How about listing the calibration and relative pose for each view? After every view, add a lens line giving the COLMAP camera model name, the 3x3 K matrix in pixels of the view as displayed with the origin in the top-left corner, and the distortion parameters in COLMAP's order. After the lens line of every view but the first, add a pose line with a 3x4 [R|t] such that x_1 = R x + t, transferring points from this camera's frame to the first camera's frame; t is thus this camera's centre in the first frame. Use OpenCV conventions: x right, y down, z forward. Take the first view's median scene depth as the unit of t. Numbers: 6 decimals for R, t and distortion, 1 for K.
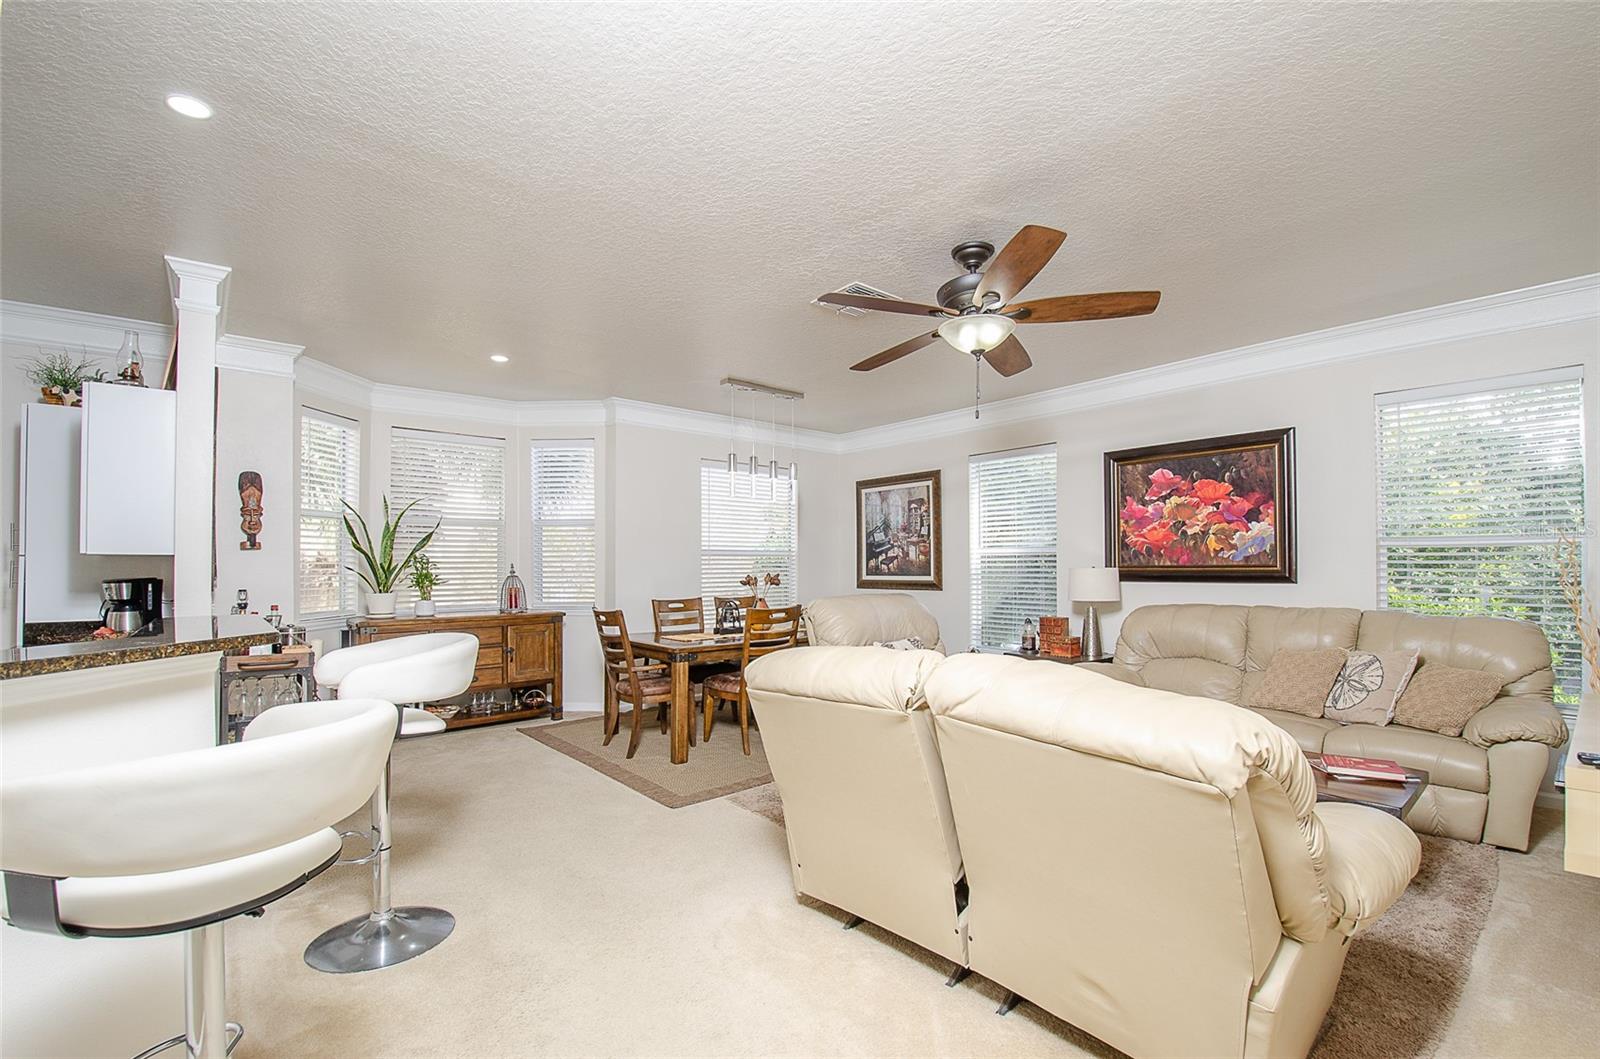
lens RADIAL K [[709.7, 0, 800.9], [0, 709.7, 562.3], [0, 0, 1]] dist [0.018587, -0.024626]
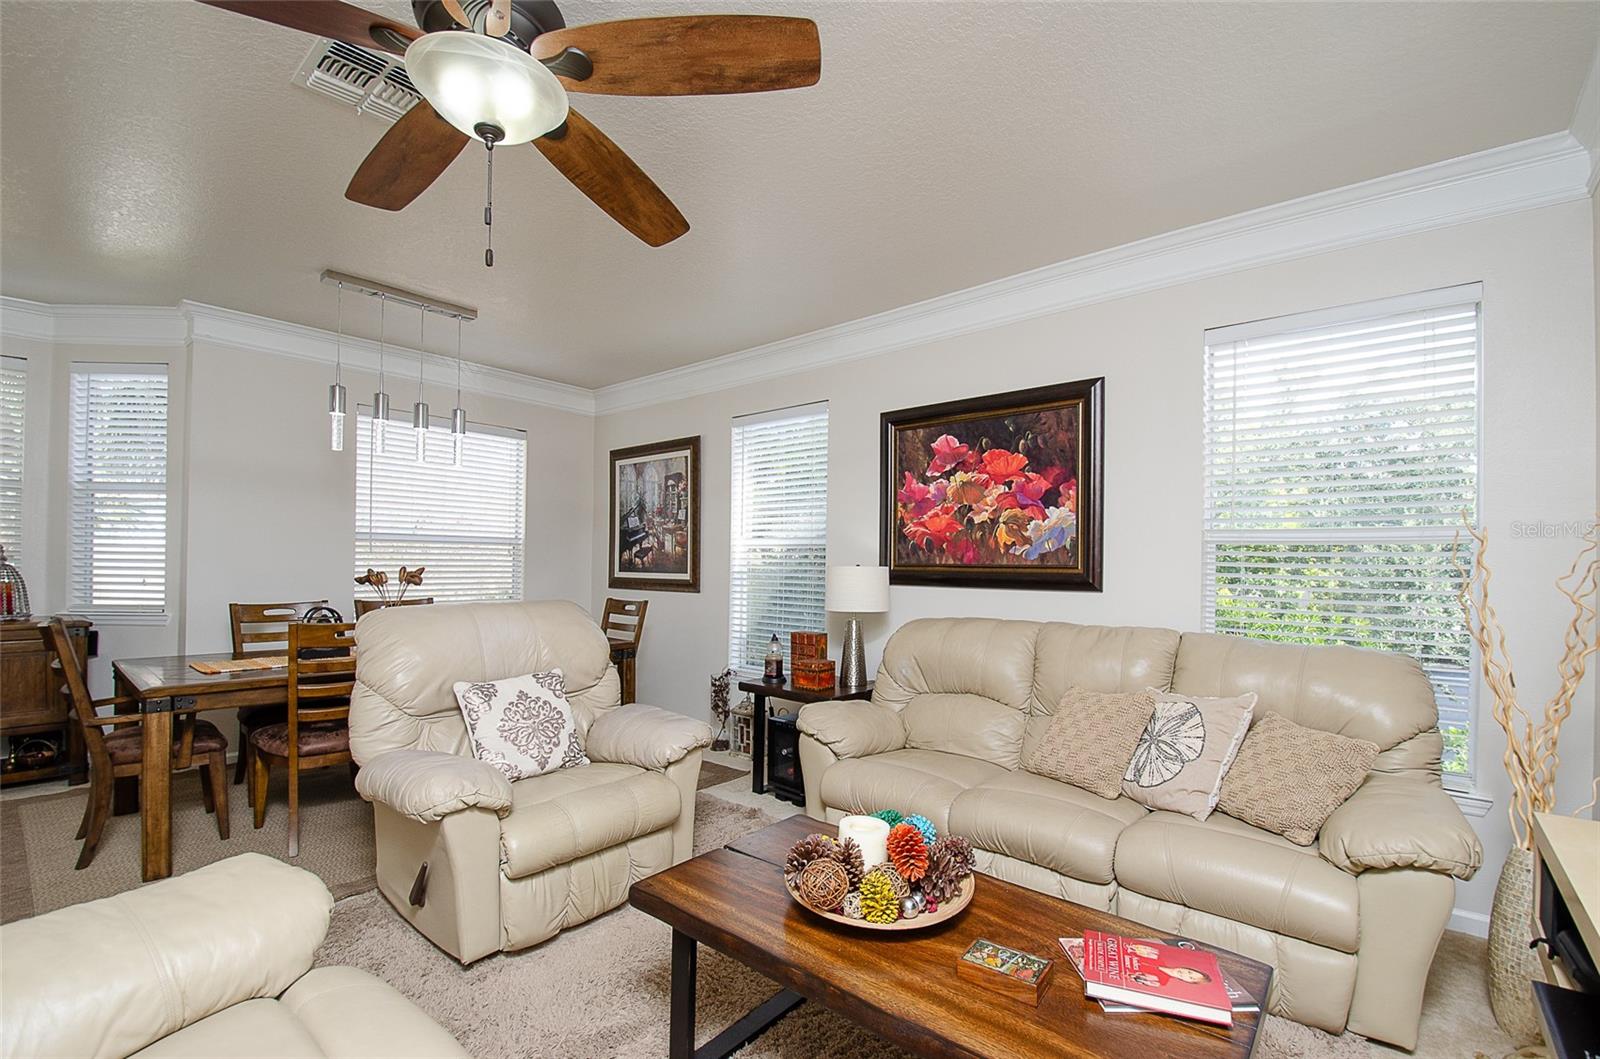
lens RADIAL K [[709.7, 0, 800.9], [0, 709.7, 562.3], [0, 0, 1]] dist [0.018587, -0.024626]
pose [[0.987624, 0.016318, 0.155989, 0.236107], [-0.017452, 0.999830, 0.005904, 0.000424], [-0.155866, -0.008553, 0.987741, 0.279520]]
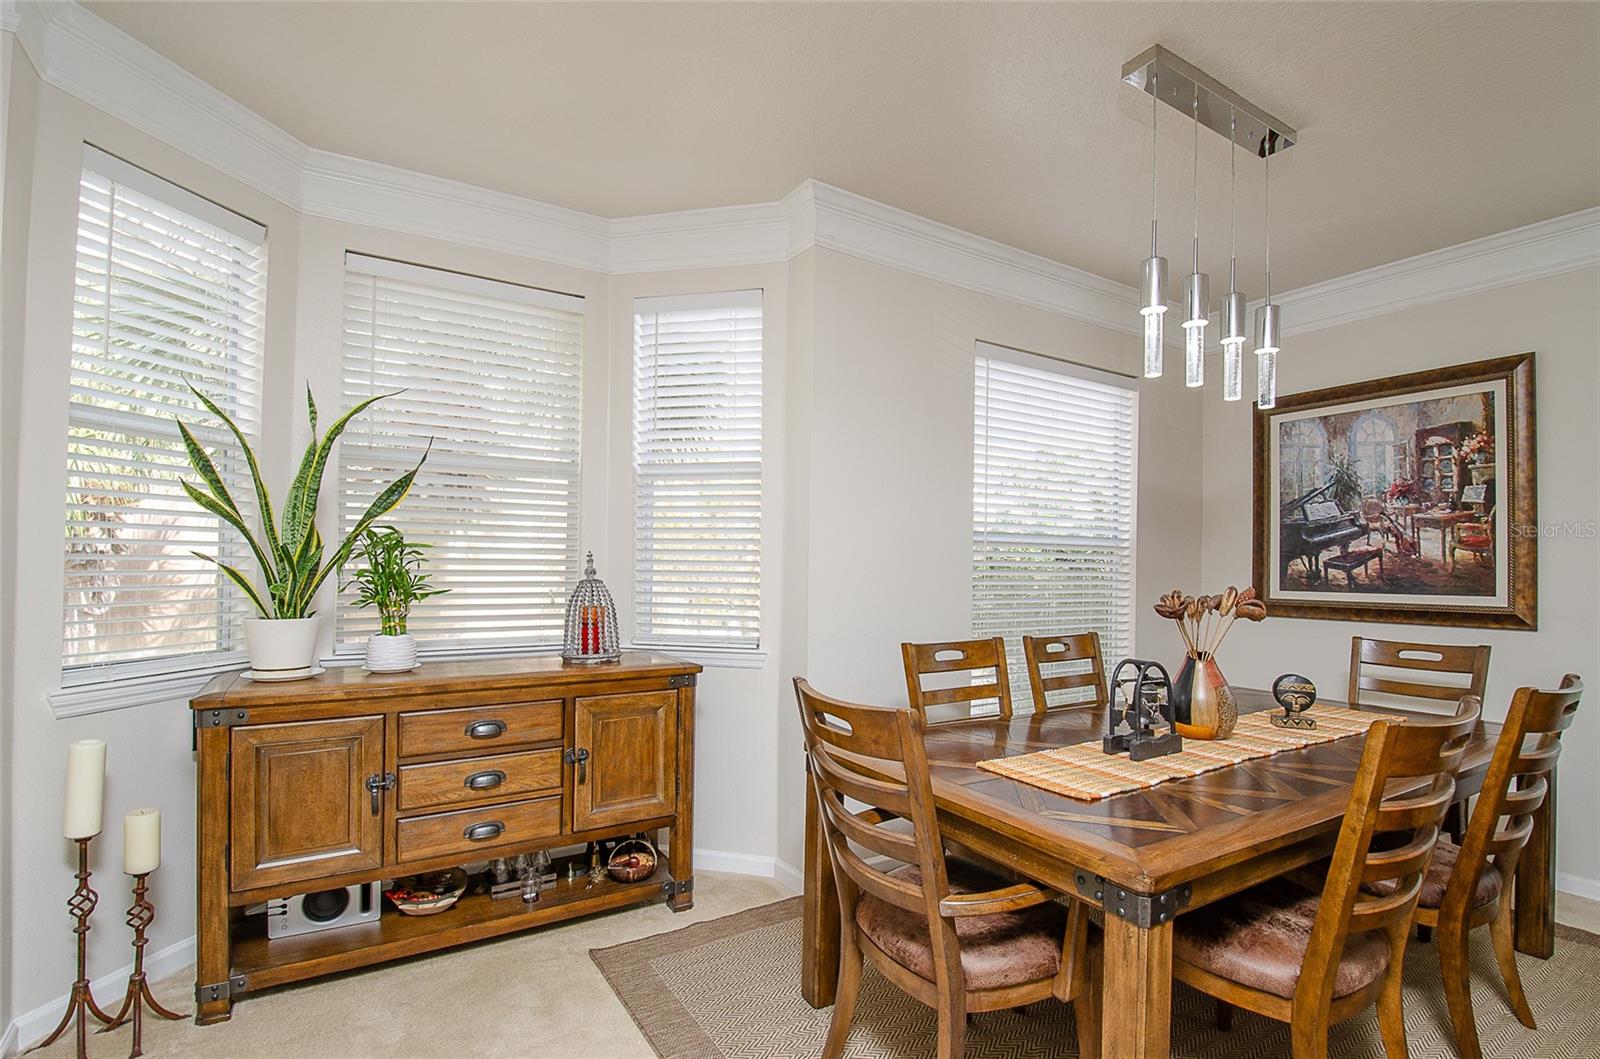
lens RADIAL K [[764.3, 0, 800.2], [0, 764.3, 562.7], [0, 0, 1]] dist [-0.002686, -0.000467]
pose [[0.987979, 0.015742, -0.153783, -0.220642], [-0.015895, 0.999874, 0.000234, 0.006535], [0.153767, 0.002214, 0.988105, 0.598225]]
